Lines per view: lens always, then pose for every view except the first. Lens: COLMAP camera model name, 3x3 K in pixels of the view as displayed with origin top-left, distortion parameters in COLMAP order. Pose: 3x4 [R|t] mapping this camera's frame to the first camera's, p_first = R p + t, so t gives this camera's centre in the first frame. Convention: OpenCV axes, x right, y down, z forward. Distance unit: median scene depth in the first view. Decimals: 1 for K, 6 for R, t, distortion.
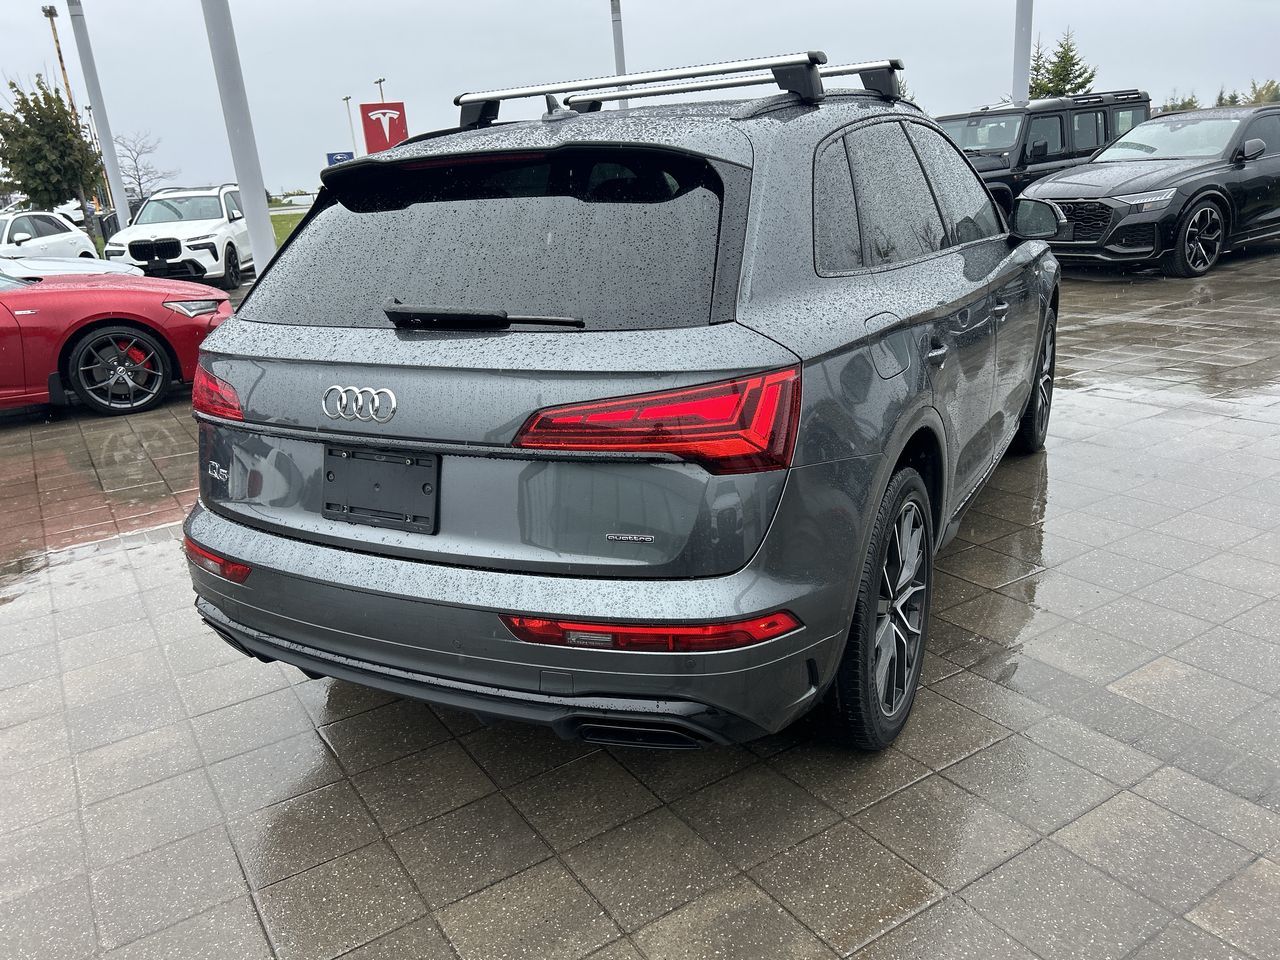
lens RADIAL K [[960.8, 0, 633.5], [0, 960.8, 485.6], [0, 0, 1]] dist [0.076899, -0.086458]
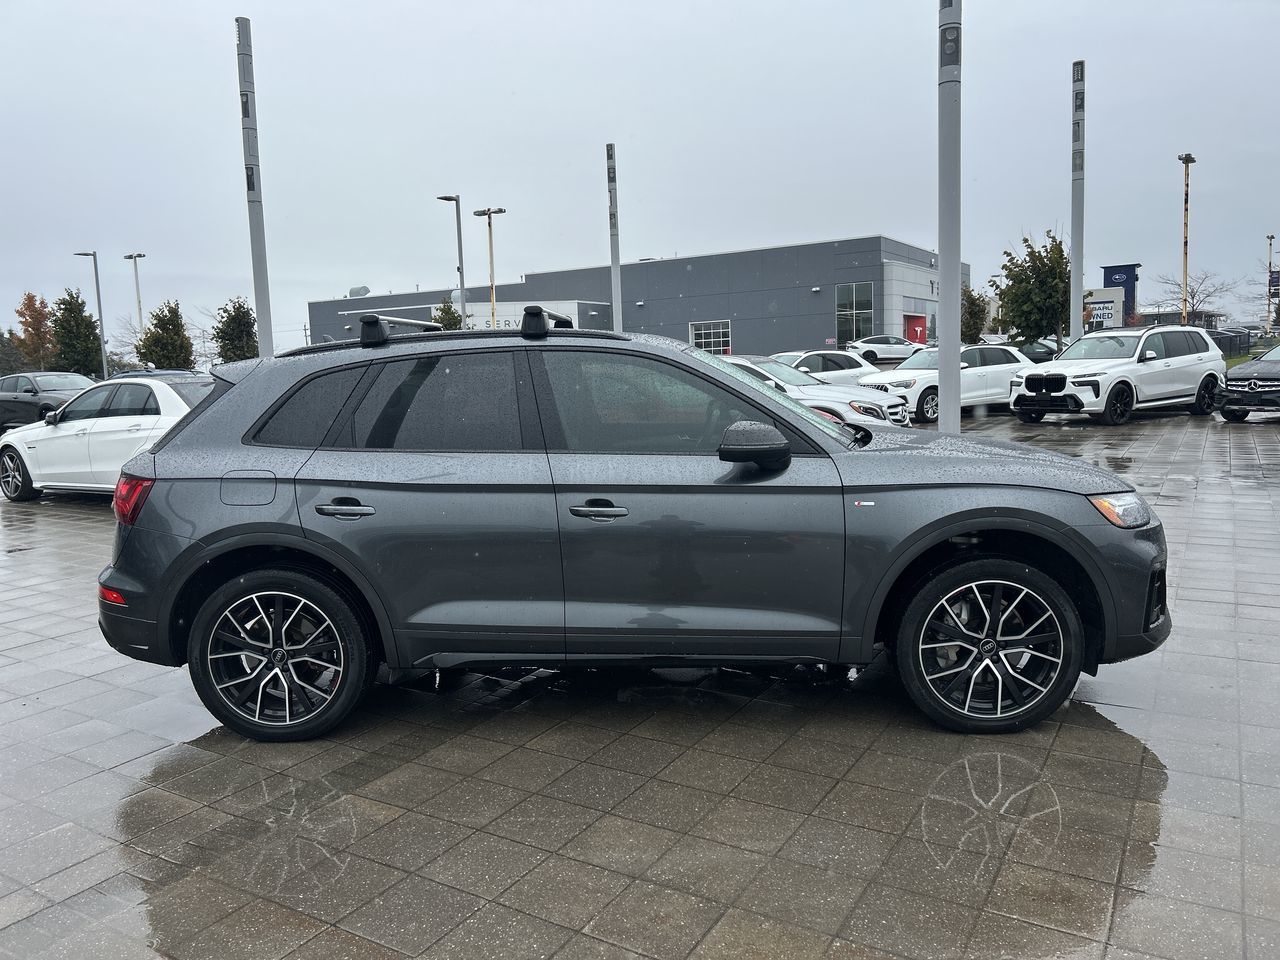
lens RADIAL K [[959.9, 0, 632.8], [0, 959.9, 475.9], [0, 0, 1]] dist [0.071008, -0.076664]
pose [[0.444981, 0.163507, -0.880487, 1.780837], [-0.272965, 0.961170, 0.040538, -0.361962], [0.852926, 0.222303, 0.472334, 0.656595]]
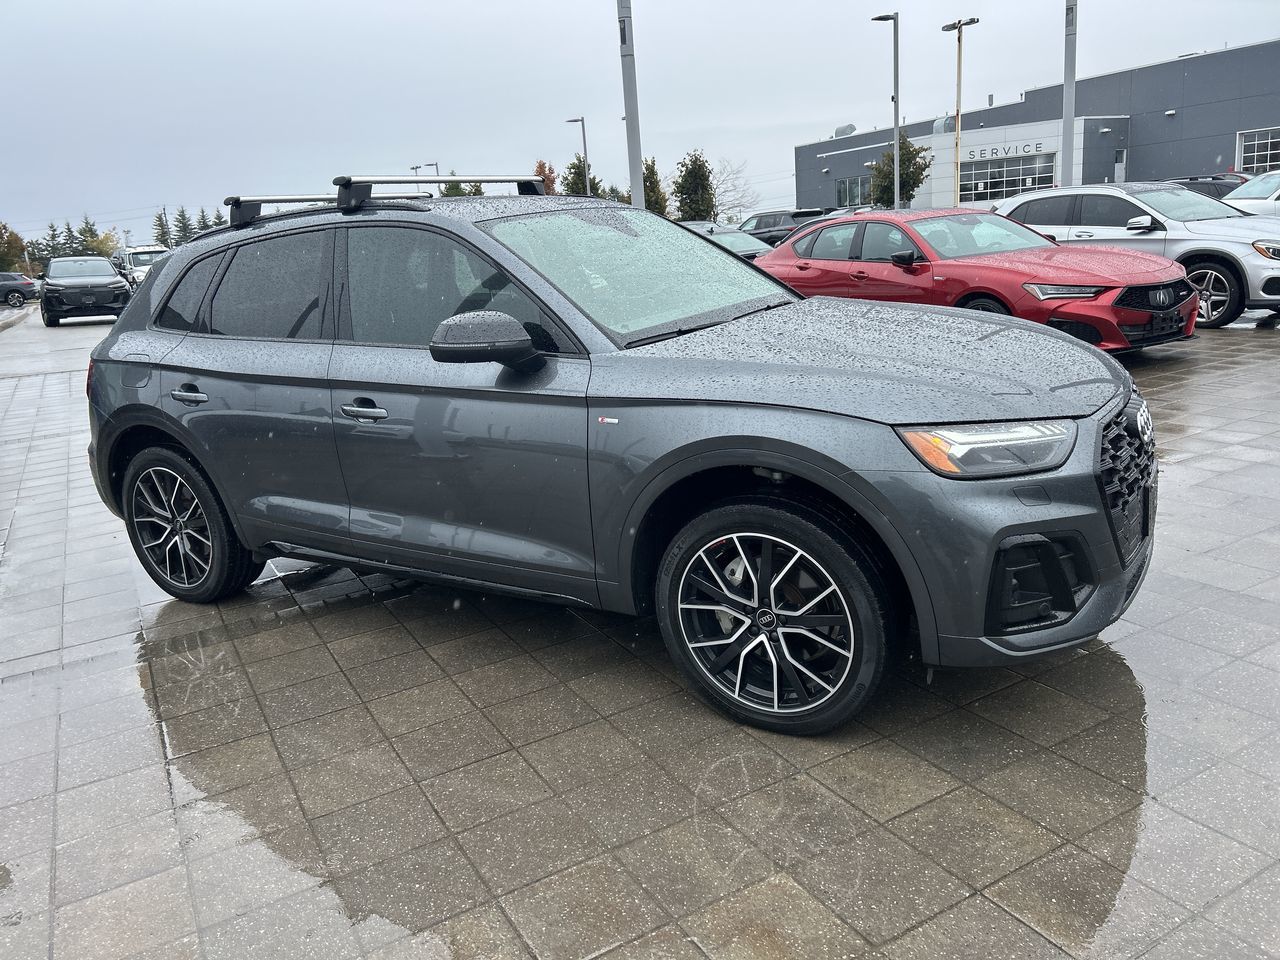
lens RADIAL K [[959.9, 0, 632.8], [0, 959.9, 475.9], [0, 0, 1]] dist [0.071008, -0.076664]
pose [[-0.046377, 0.318024, -0.946948, 1.756301], [-0.226184, 0.920004, 0.320052, -0.662705], [0.972980, 0.229028, 0.029265, 1.646538]]
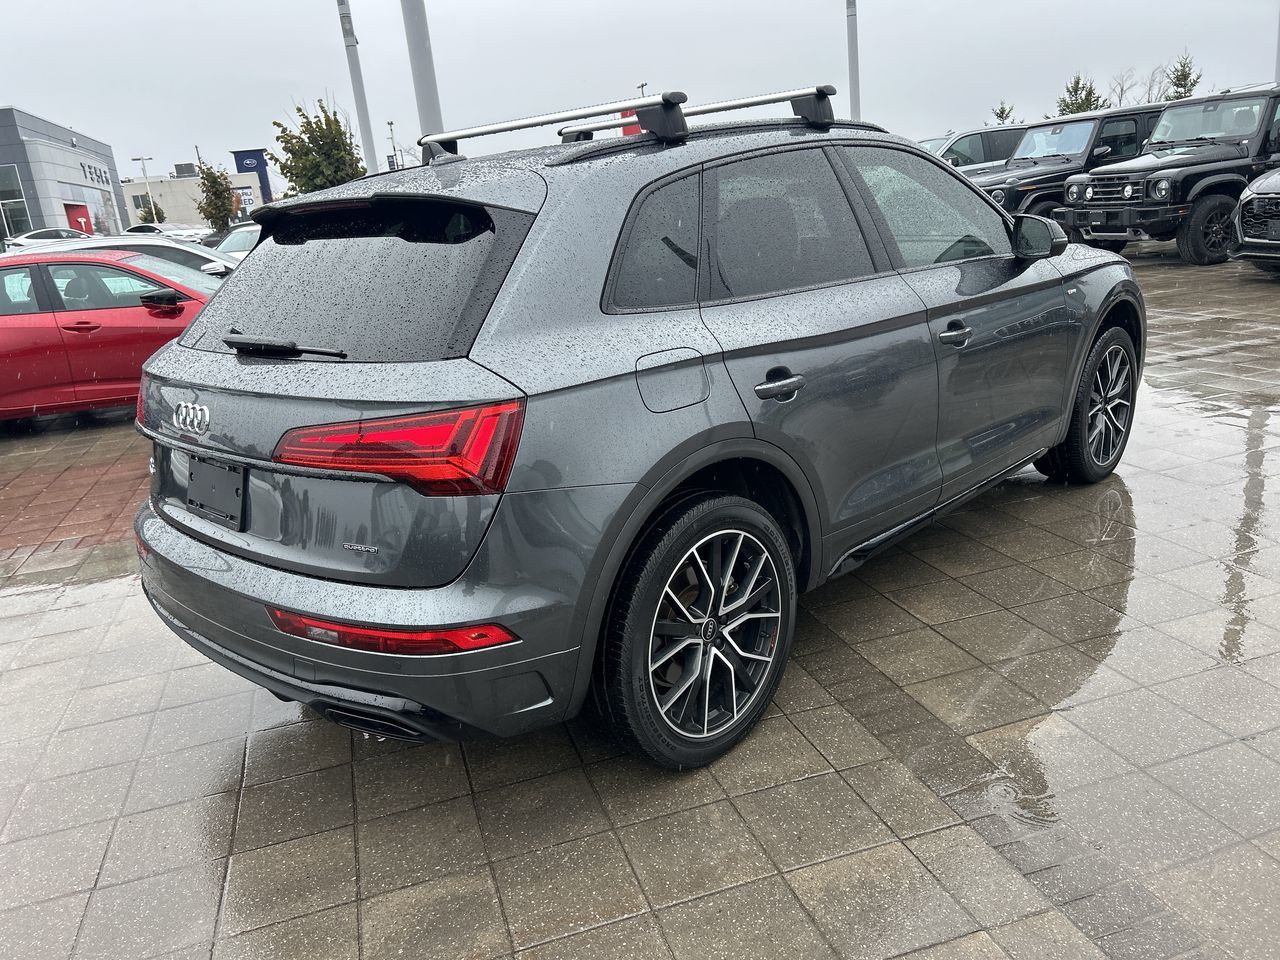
lens RADIAL K [[959.9, 0, 632.8], [0, 959.9, 475.9], [0, 0, 1]] dist [0.071008, -0.076664]
pose [[0.965317, 0.053839, -0.255467, 0.419146], [-0.054976, 0.998484, 0.002695, -0.035669], [0.255225, 0.011443, 0.966814, -0.008093]]
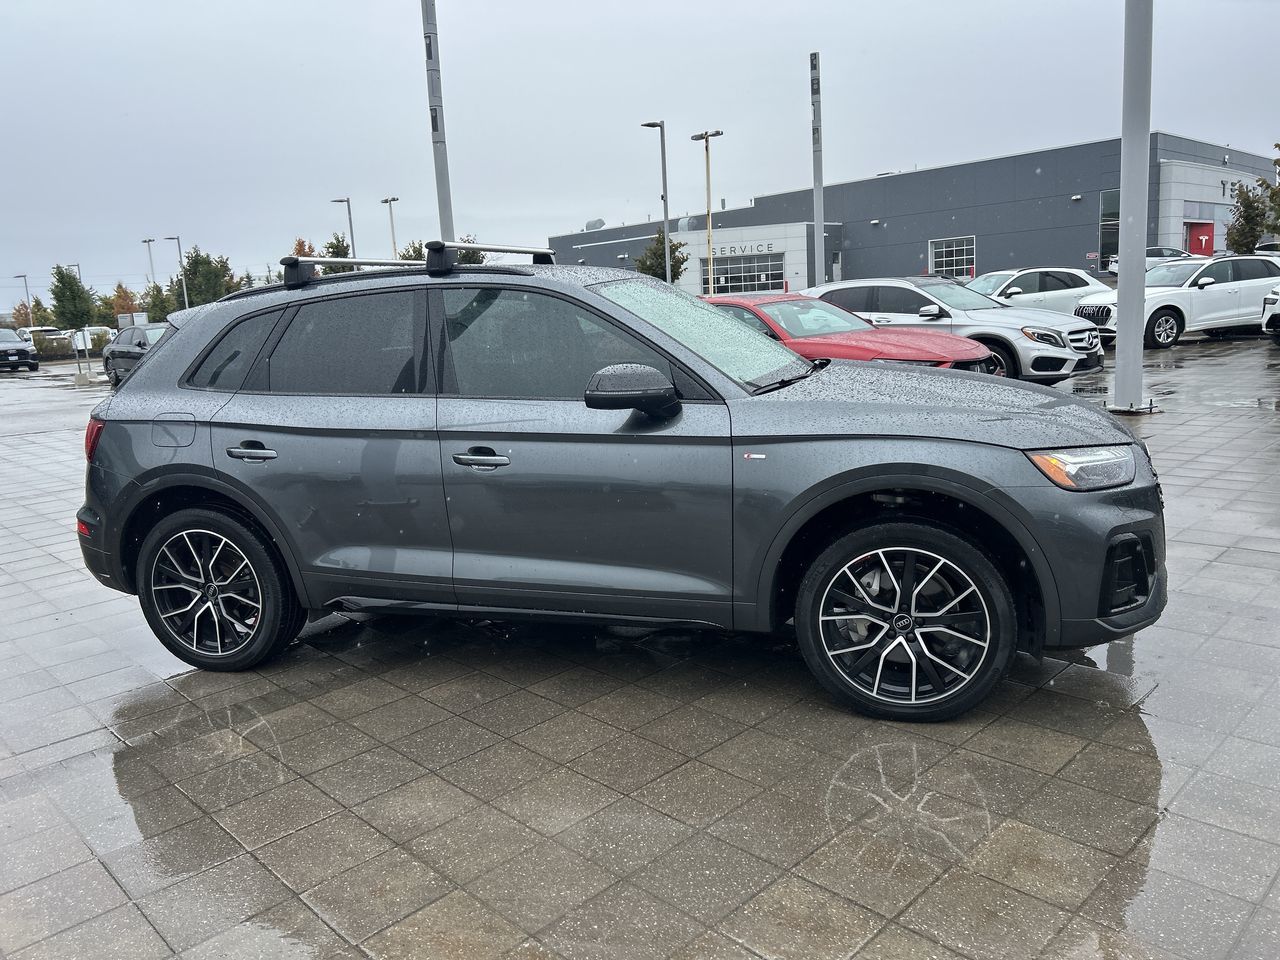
lens RADIAL K [[959.9, 0, 632.8], [0, 959.9, 475.9], [0, 0, 1]] dist [0.071008, -0.076664]
pose [[0.209269, 0.235388, -0.949104, 1.855230], [-0.258020, 0.949489, 0.178593, -0.518575], [0.943203, 0.207514, 0.259434, 1.160174]]
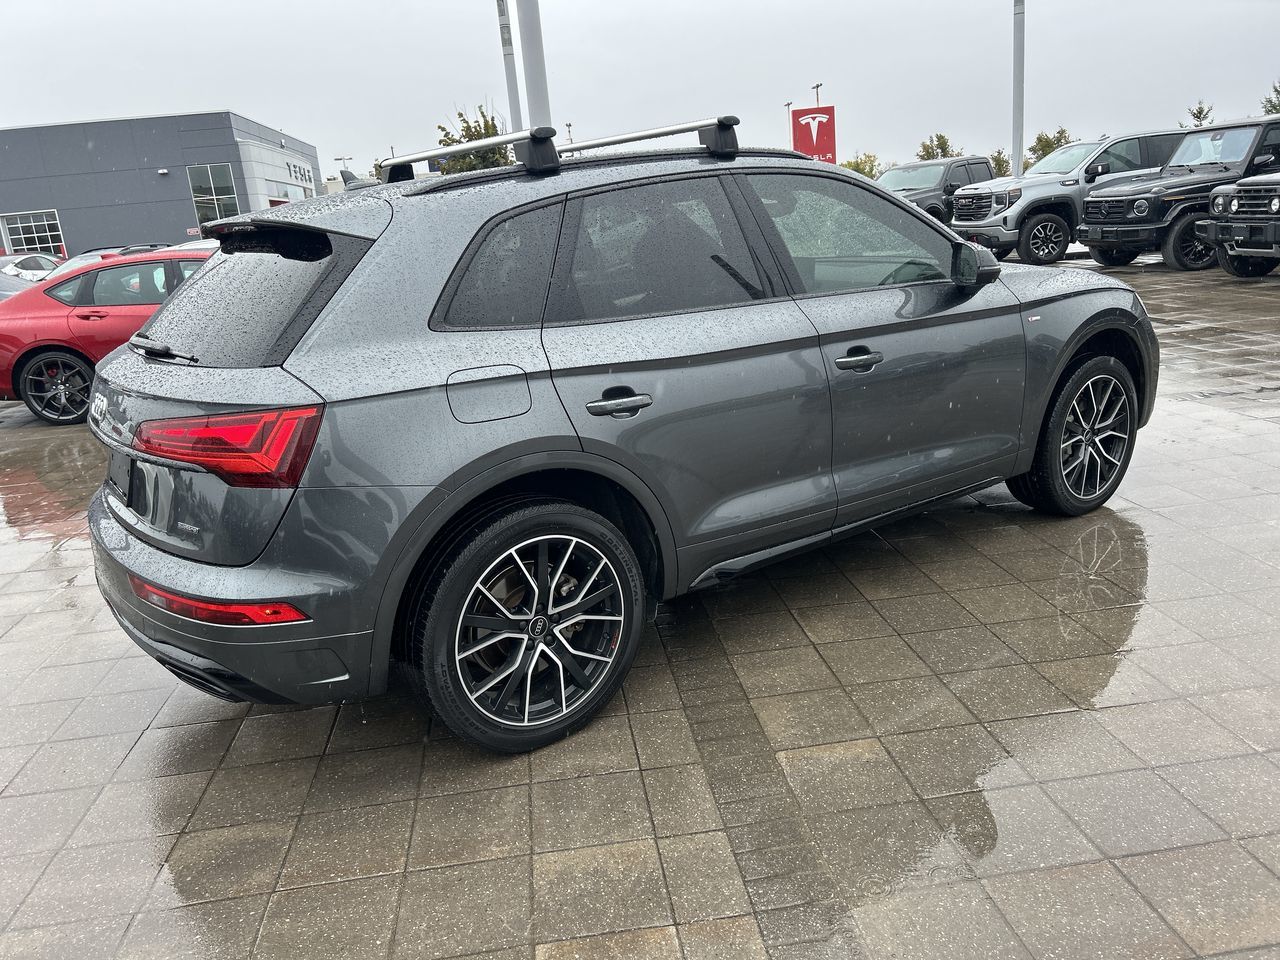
lens RADIAL K [[959.9, 0, 632.8], [0, 959.9, 475.9], [0, 0, 1]] dist [0.071008, -0.076664]
pose [[0.903672, 0.110740, -0.413658, 0.764724], [-0.113685, 0.993361, 0.017577, -0.075722], [0.412858, 0.031143, 0.910263, 0.038612]]
